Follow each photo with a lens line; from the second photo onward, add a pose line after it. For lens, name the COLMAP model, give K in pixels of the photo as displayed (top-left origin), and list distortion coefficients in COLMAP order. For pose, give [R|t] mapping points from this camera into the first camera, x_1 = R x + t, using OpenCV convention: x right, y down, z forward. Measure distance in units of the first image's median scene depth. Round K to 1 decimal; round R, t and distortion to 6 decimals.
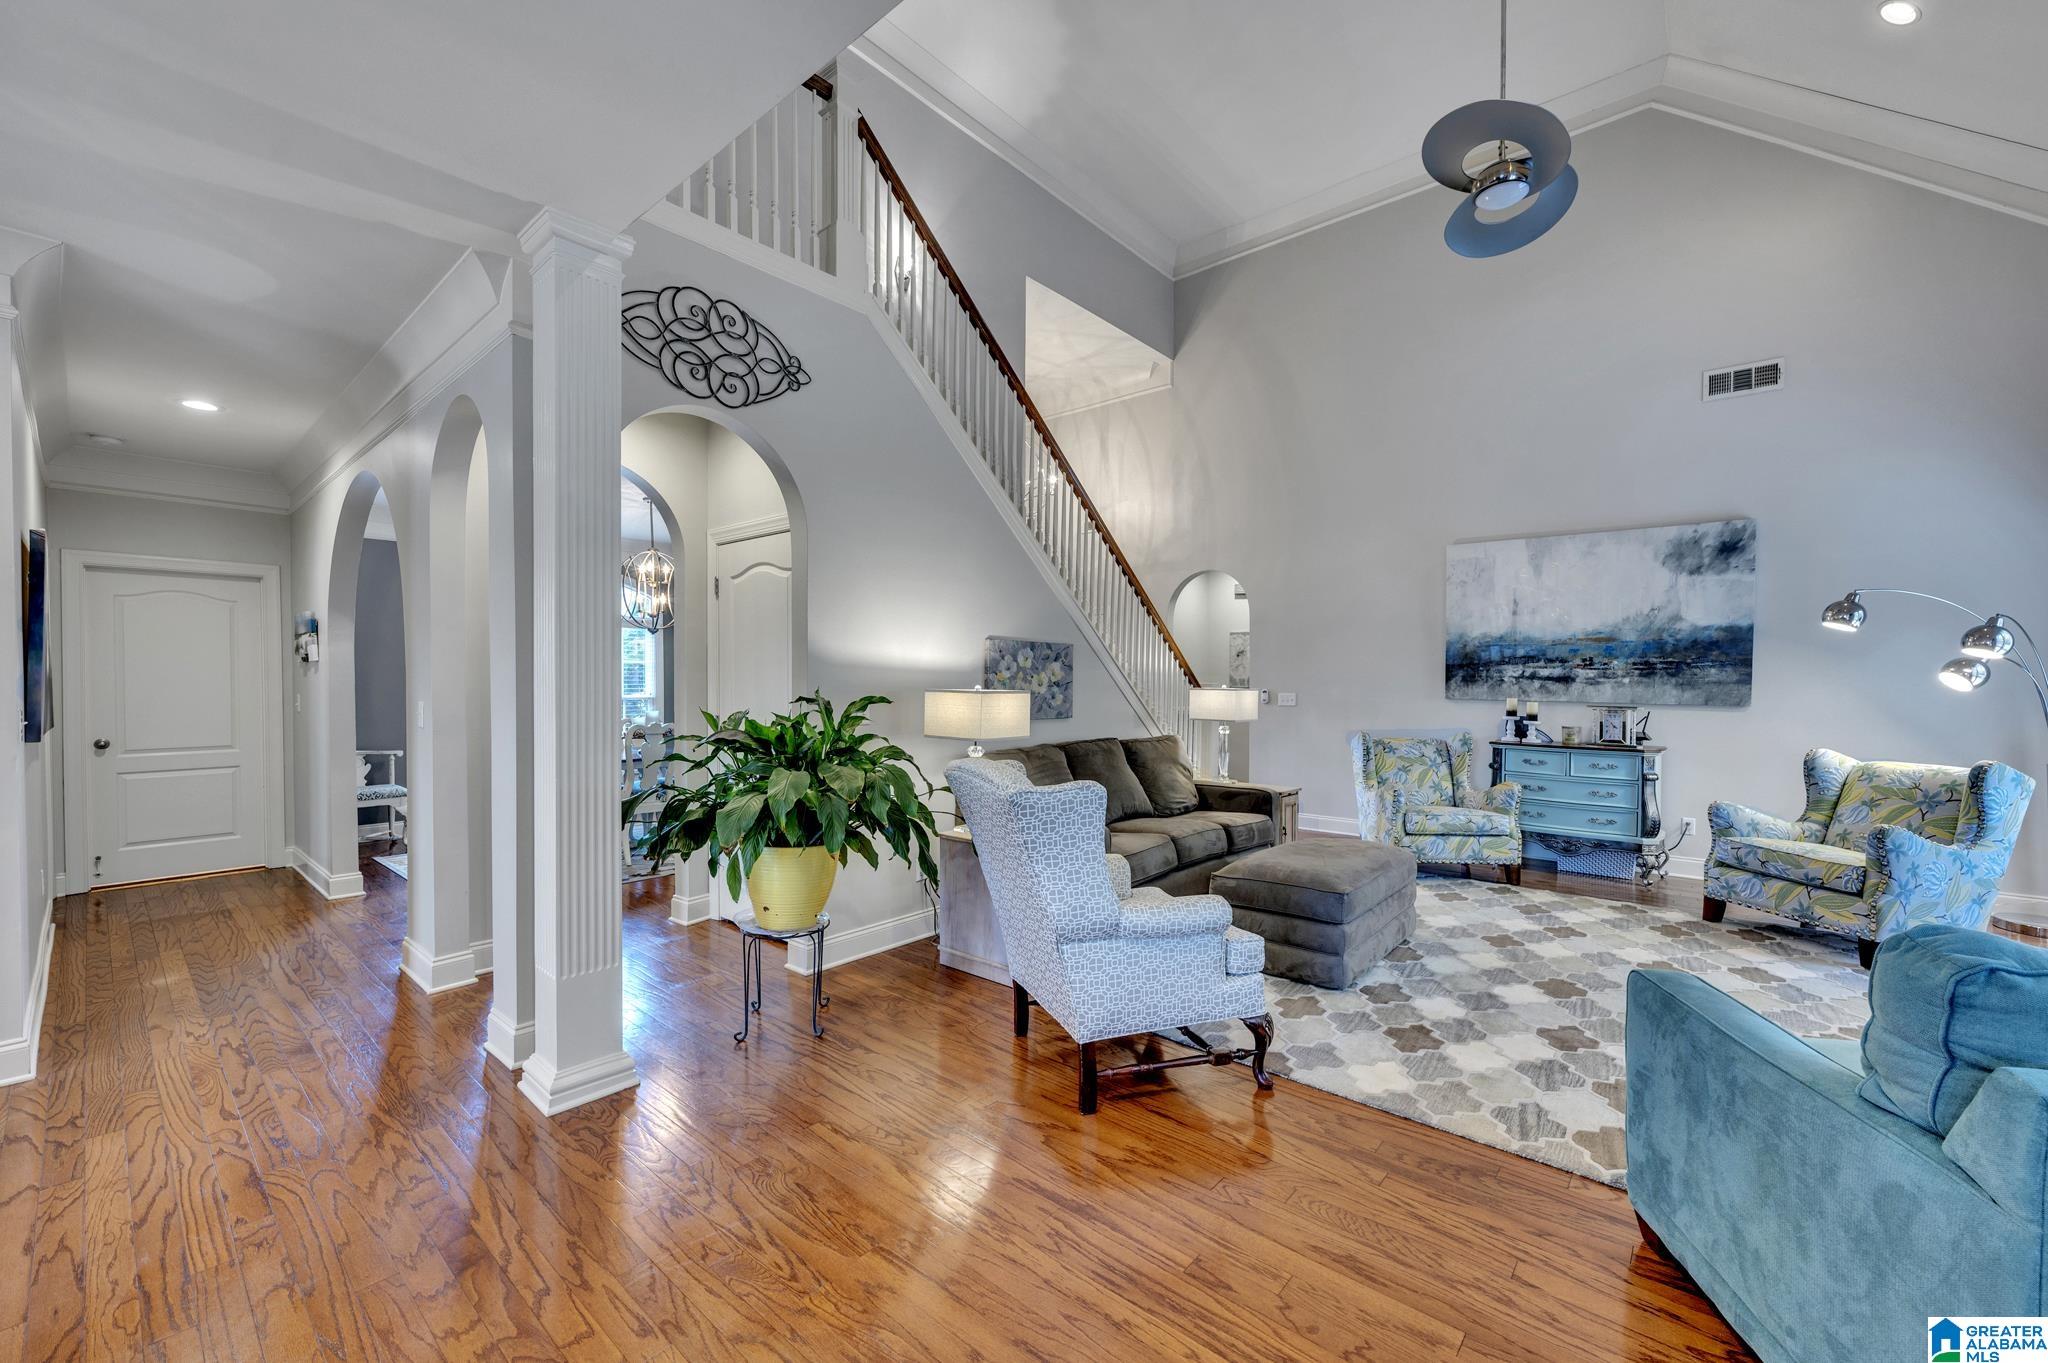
lens RADIAL K [[814.1, 0, 1023.7], [0, 814.1, 683.7], [0, 0, 1]] dist [-0.002399, -0.000096]
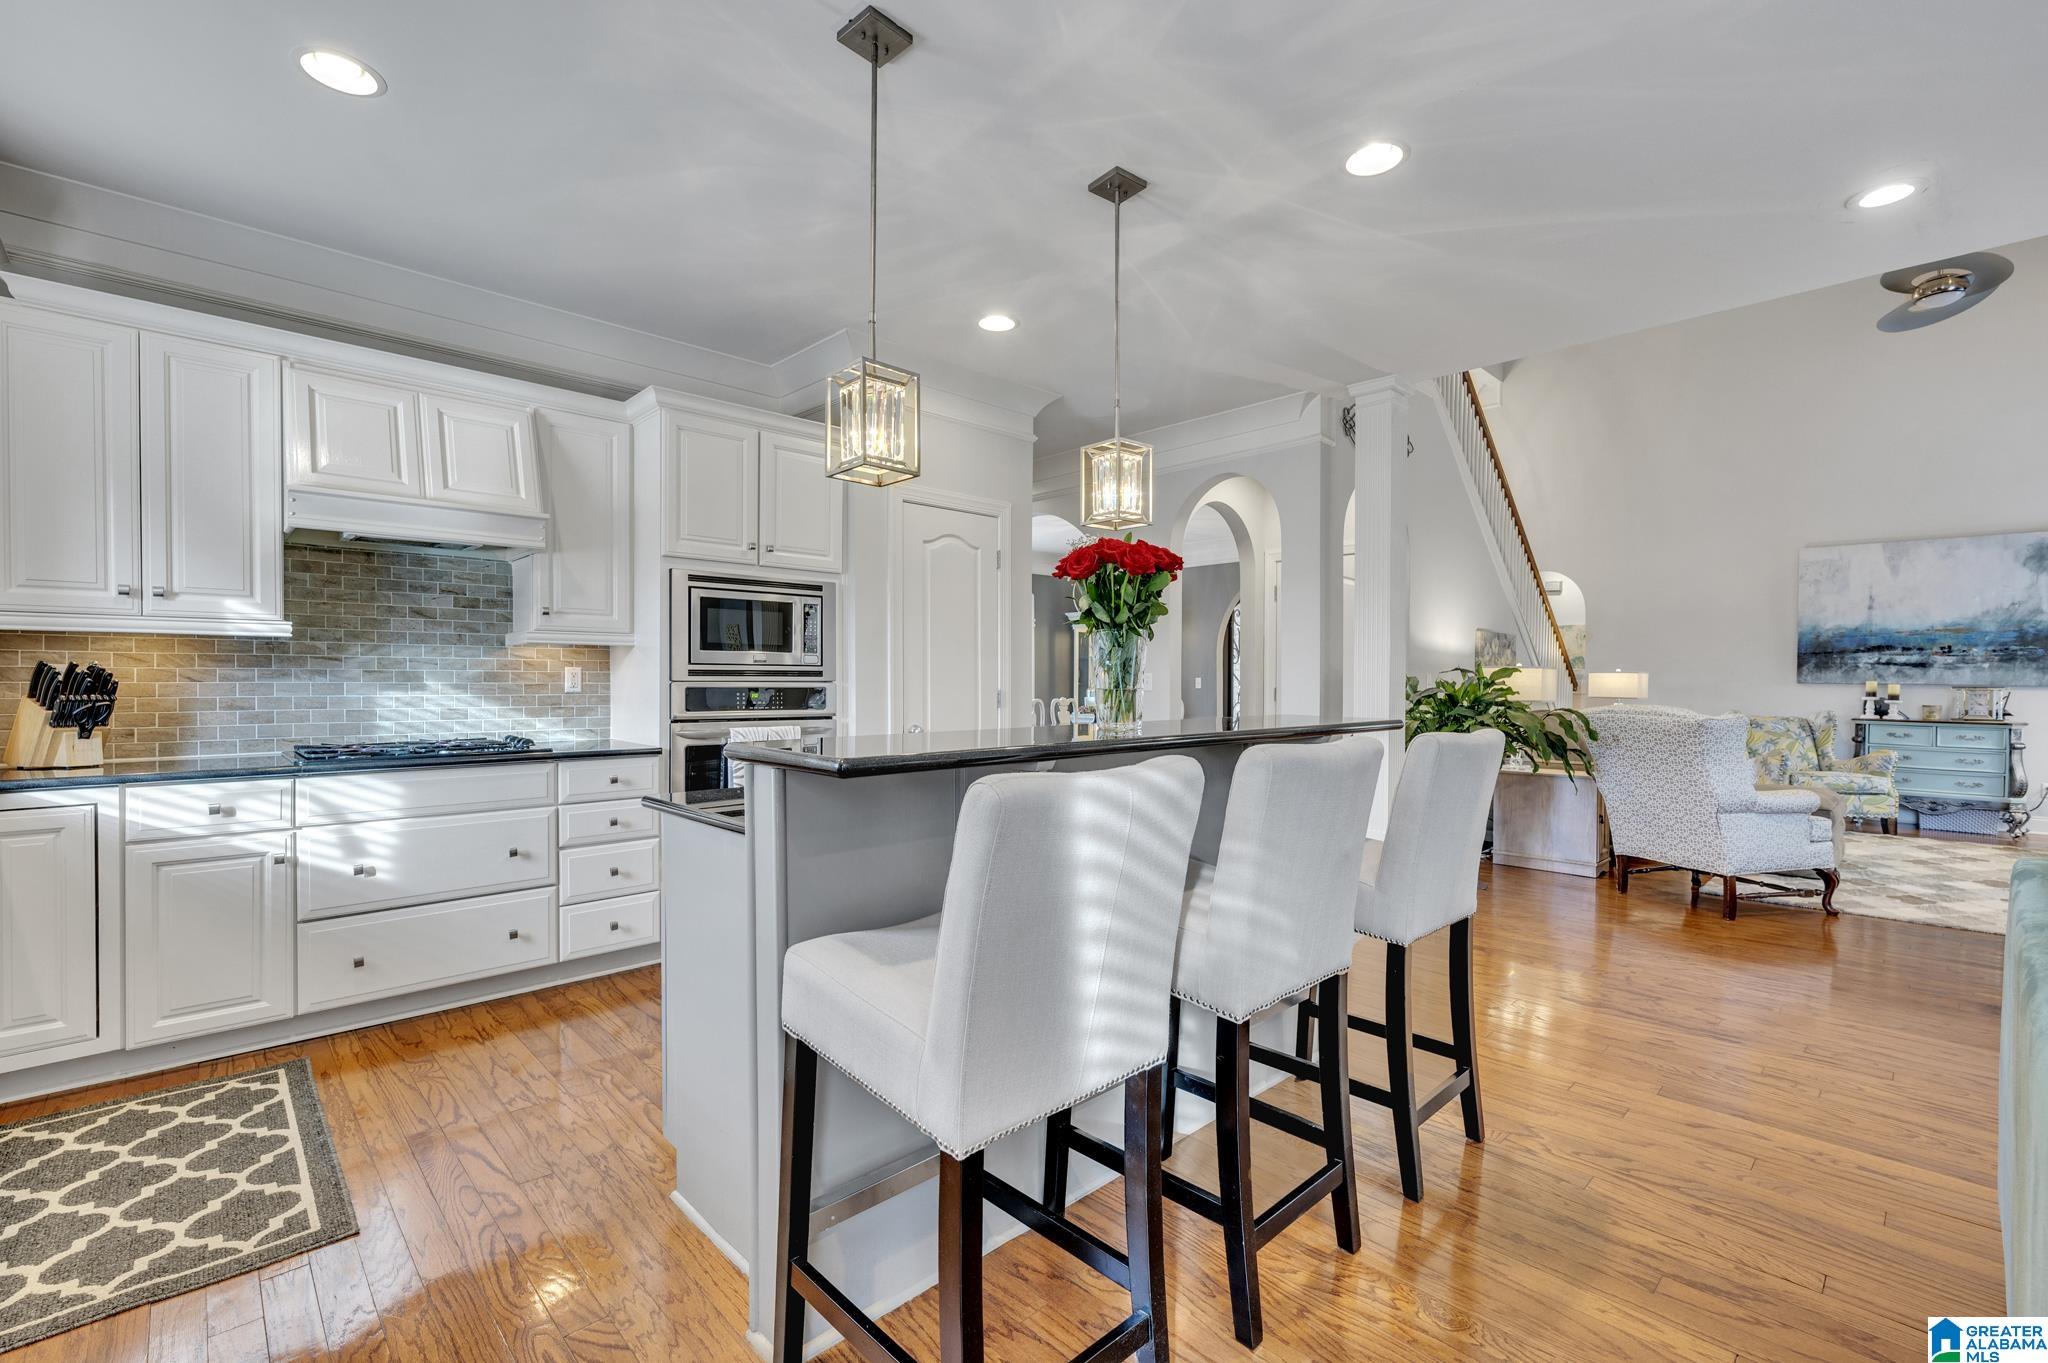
lens RADIAL K [[893.3, 0, 1024.0], [0, 893.3, 682.3], [0, 0, 1]] dist [-0.000472, 0.000326]
pose [[0.995554, 0.002070, -0.094172, -0.493116], [-0.002317, 0.999994, -0.002512, 0.025791], [0.094166, 0.002719, 0.995553, -0.387667]]
